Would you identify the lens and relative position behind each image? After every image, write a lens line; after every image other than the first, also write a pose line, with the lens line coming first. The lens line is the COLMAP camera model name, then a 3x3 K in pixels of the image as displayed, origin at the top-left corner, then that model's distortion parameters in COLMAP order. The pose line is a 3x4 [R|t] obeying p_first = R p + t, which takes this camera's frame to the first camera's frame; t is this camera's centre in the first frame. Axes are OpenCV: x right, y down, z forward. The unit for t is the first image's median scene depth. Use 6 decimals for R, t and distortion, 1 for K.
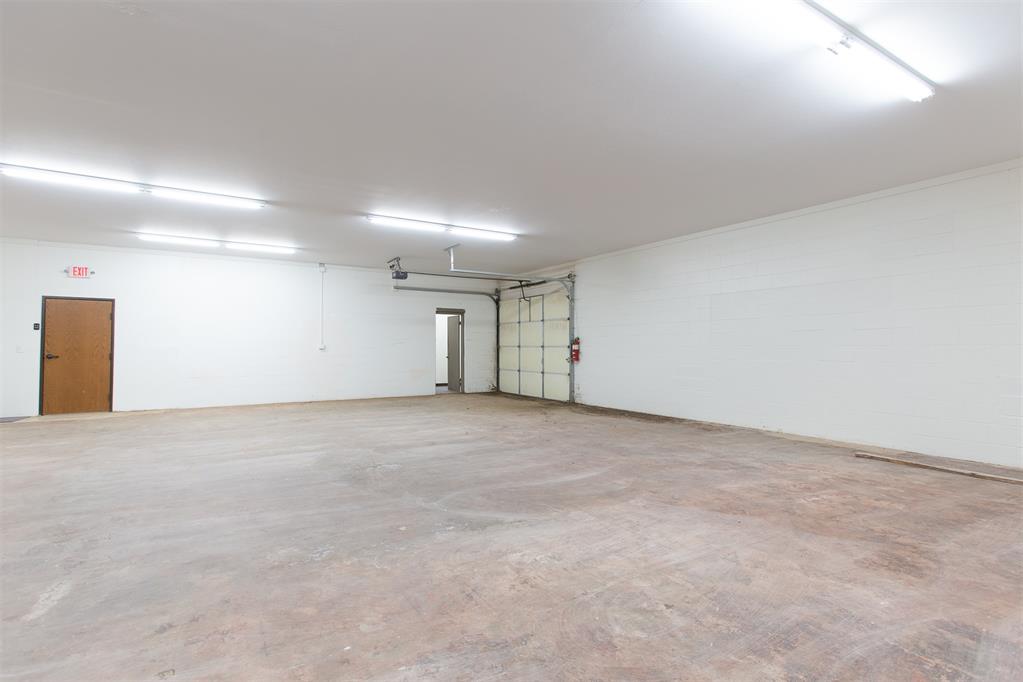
lens RADIAL K [[500.7, 0, 504.9], [0, 500.7, 334.6], [0, 0, 1]] dist [-0.008437, 0.000735]
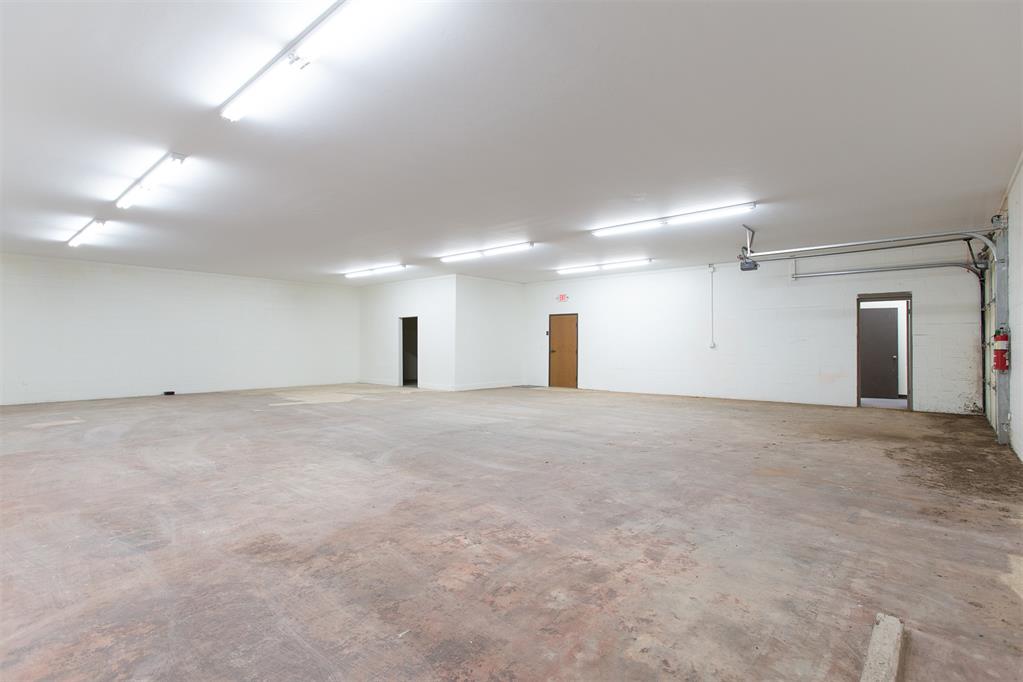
lens RADIAL K [[500.7, 0, 509.3], [0, 500.7, 345.1], [0, 0, 1]] dist [-0.008437, 0.000735]
pose [[0.296269, 0.000164, -0.955104, 1.542816], [0.024241, 0.999677, 0.007691, 0.020119], [0.954797, -0.025432, 0.296169, 0.932945]]
